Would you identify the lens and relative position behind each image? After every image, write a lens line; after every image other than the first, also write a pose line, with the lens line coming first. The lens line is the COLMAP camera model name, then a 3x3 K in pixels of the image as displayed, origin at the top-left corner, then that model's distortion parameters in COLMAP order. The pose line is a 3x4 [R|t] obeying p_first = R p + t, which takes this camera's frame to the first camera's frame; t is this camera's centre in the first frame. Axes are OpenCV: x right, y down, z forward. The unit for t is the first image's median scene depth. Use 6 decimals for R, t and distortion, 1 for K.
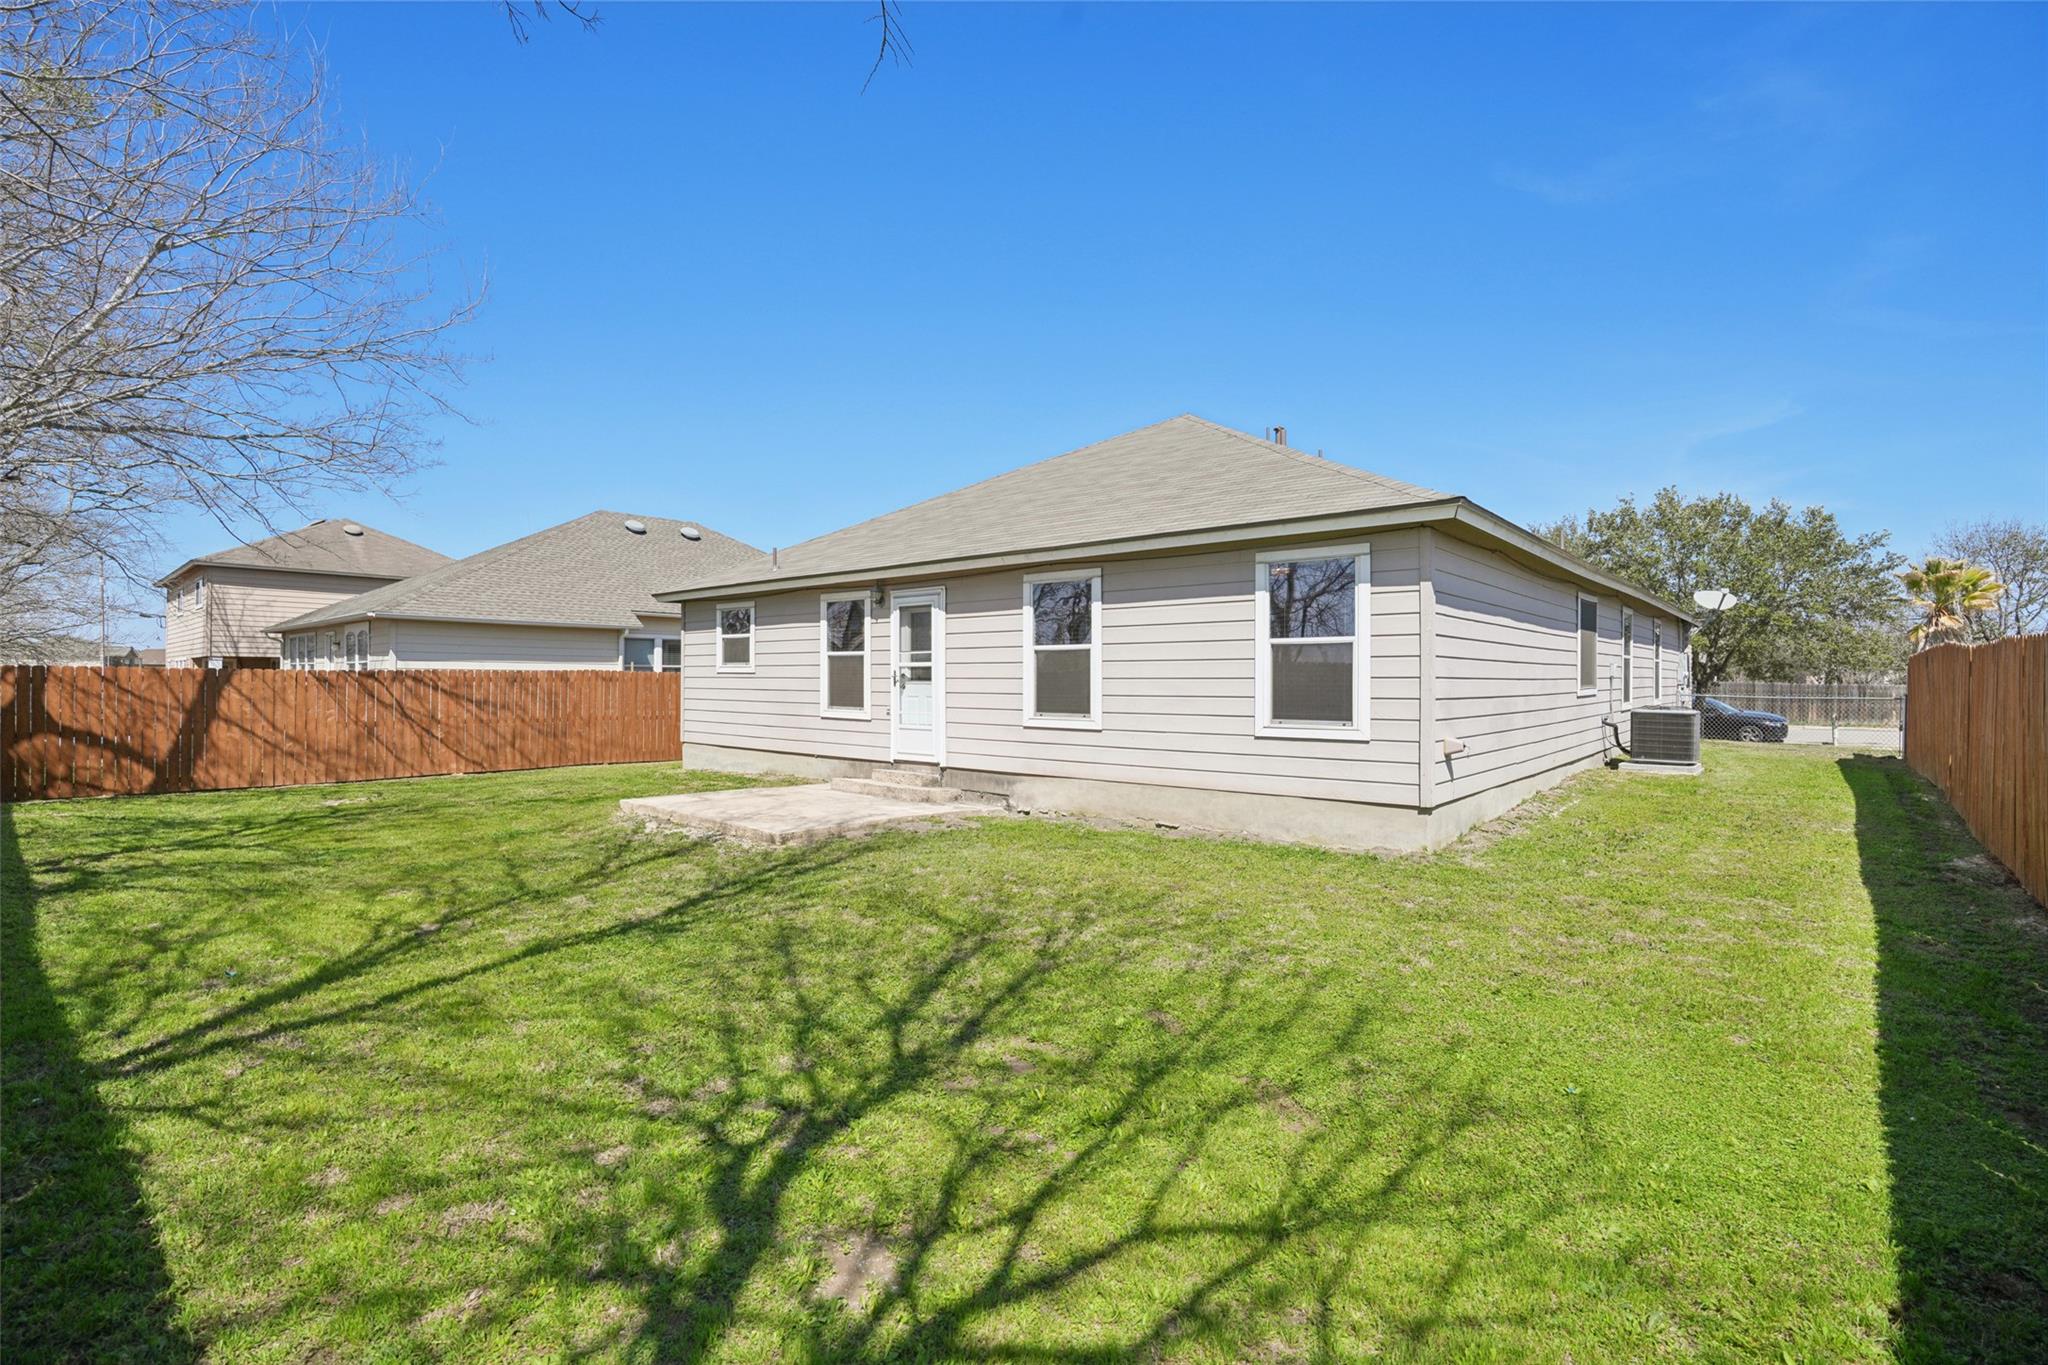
lens RADIAL K [[948.9, 0, 1030.7], [0, 948.9, 661.4], [0, 0, 1]] dist [-0.054802, 0.024058]
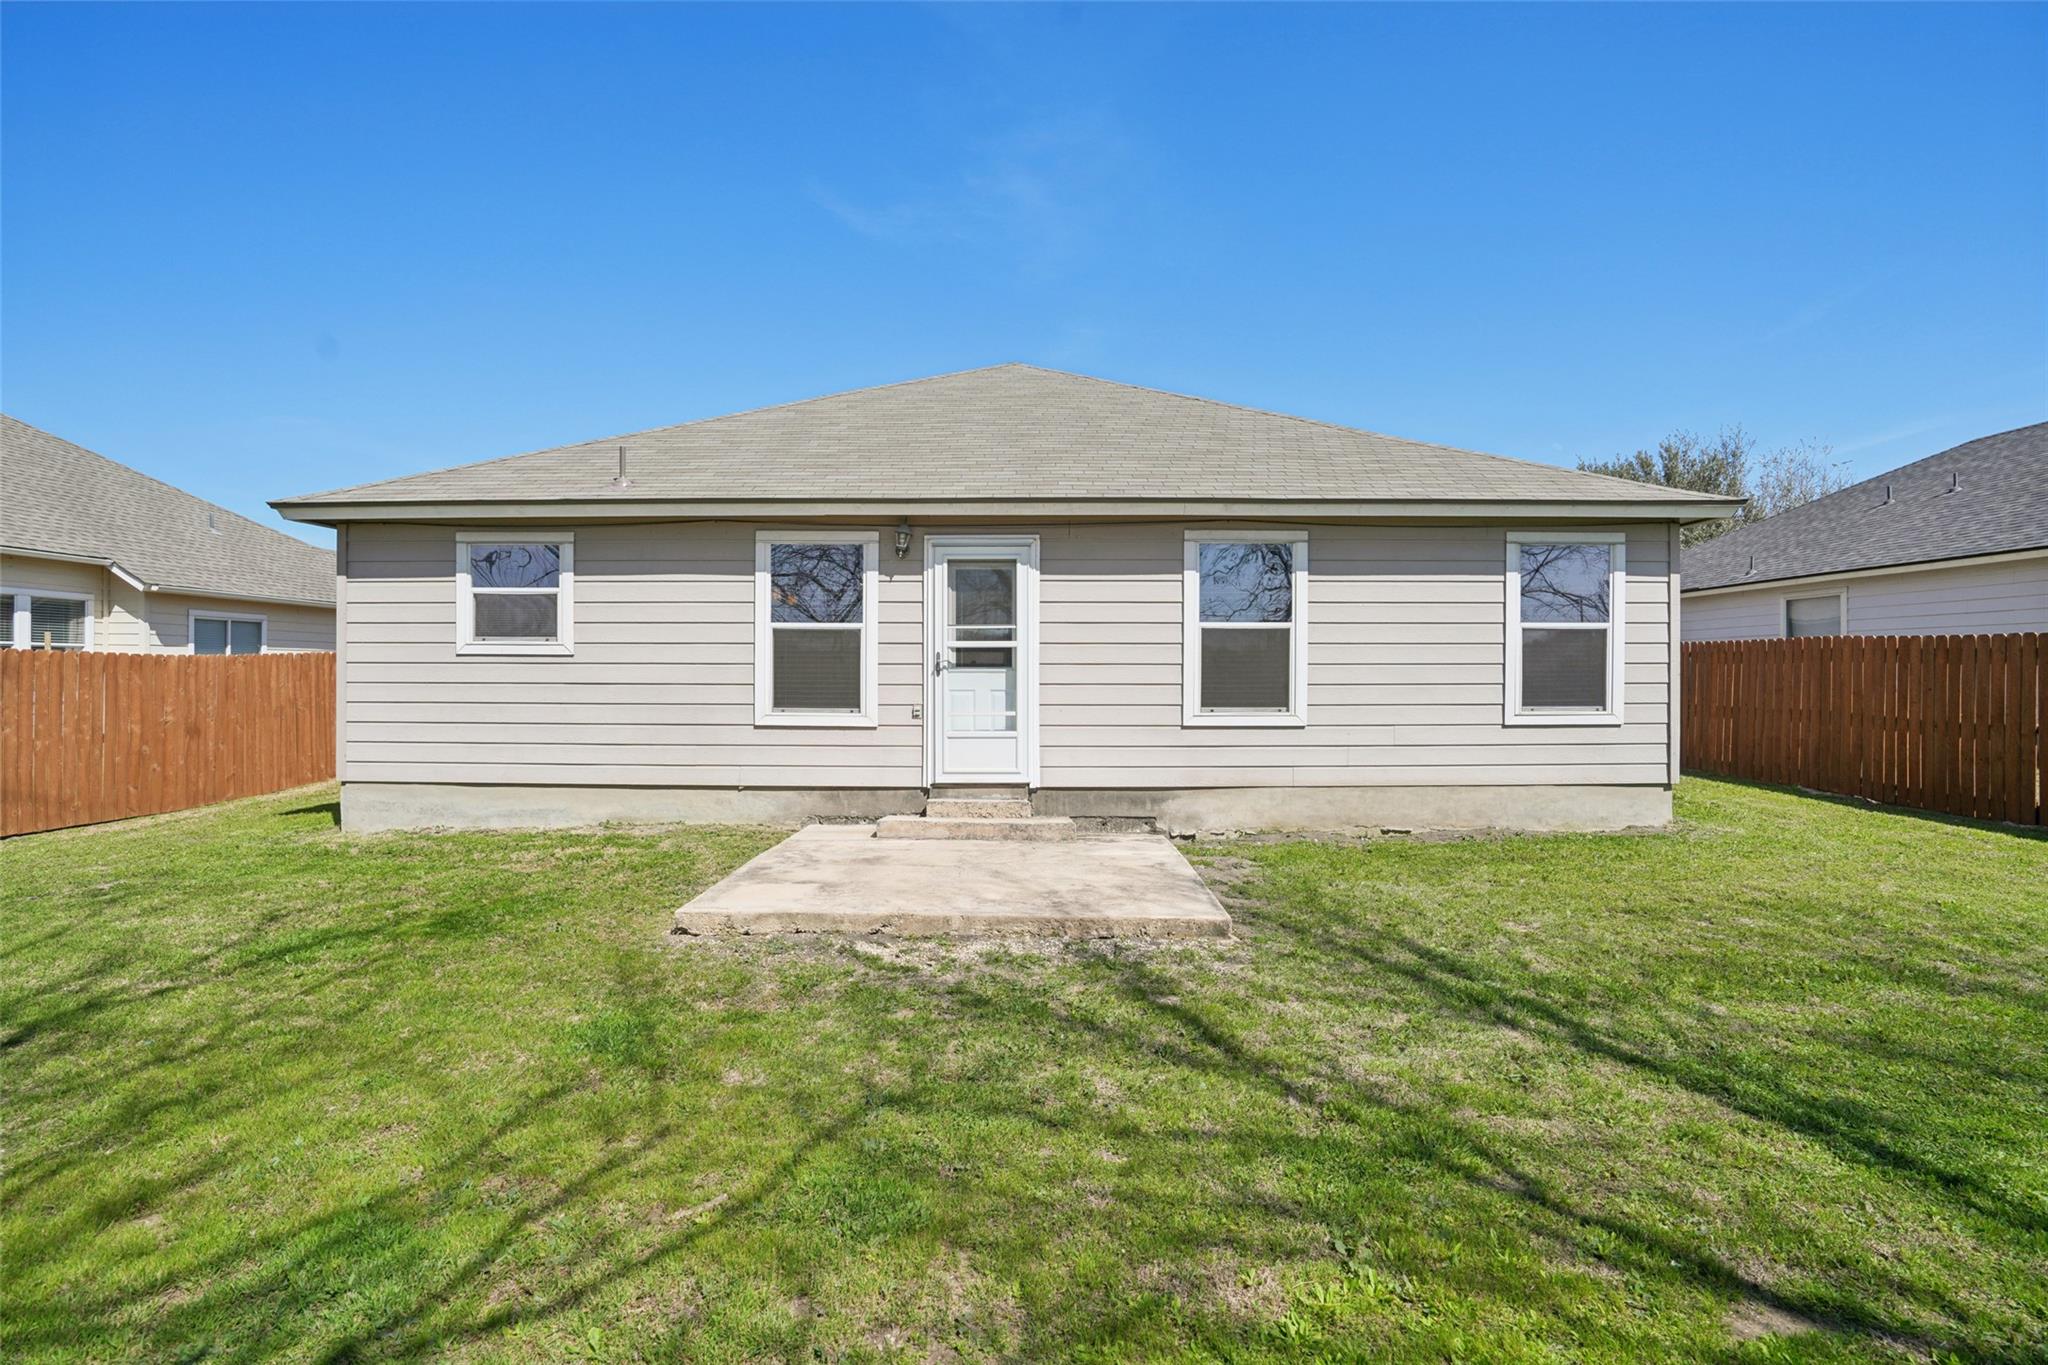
lens RADIAL K [[938.4, 0, 1024.4], [0, 938.4, 674.7], [0, 0, 1]] dist [-0.069817, 0.023241]
pose [[0.759076, -0.006566, 0.650969, -0.539741], [-0.011328, 0.999665, 0.023291, 0.009100], [-0.650904, -0.025054, 0.758747, 0.452698]]
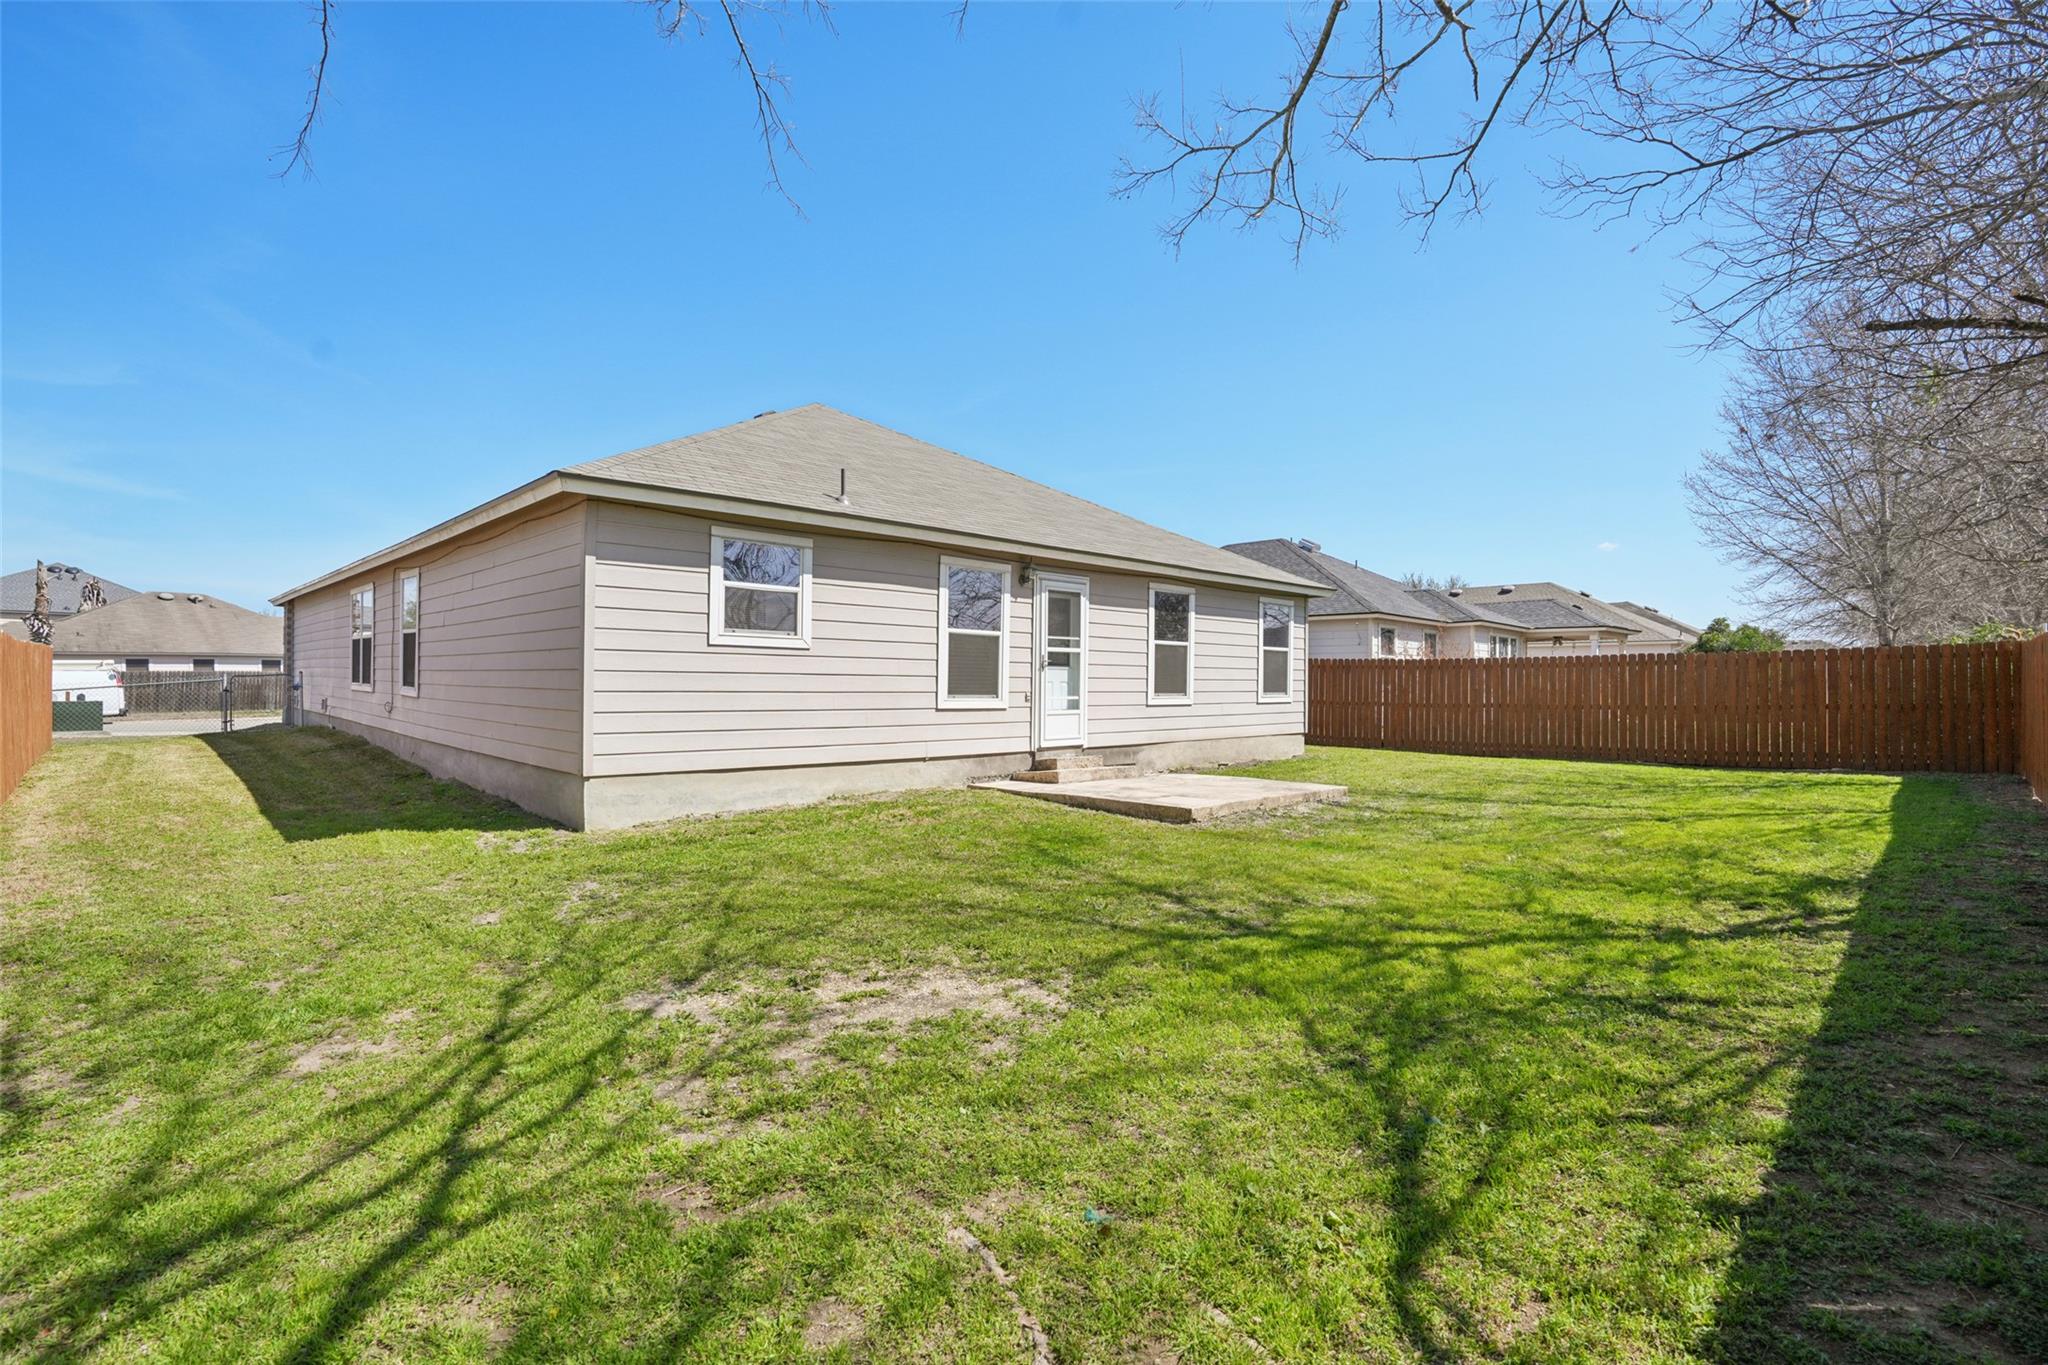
lens RADIAL K [[938.4, 0, 1024.4], [0, 938.4, 674.7], [0, 0, 1]] dist [-0.069817, 0.023241]
pose [[0.090400, -0.008761, 0.995867, -1.102718], [-0.043028, 0.998993, 0.012694, 0.018287], [-0.994976, -0.043998, 0.089932, 0.941988]]
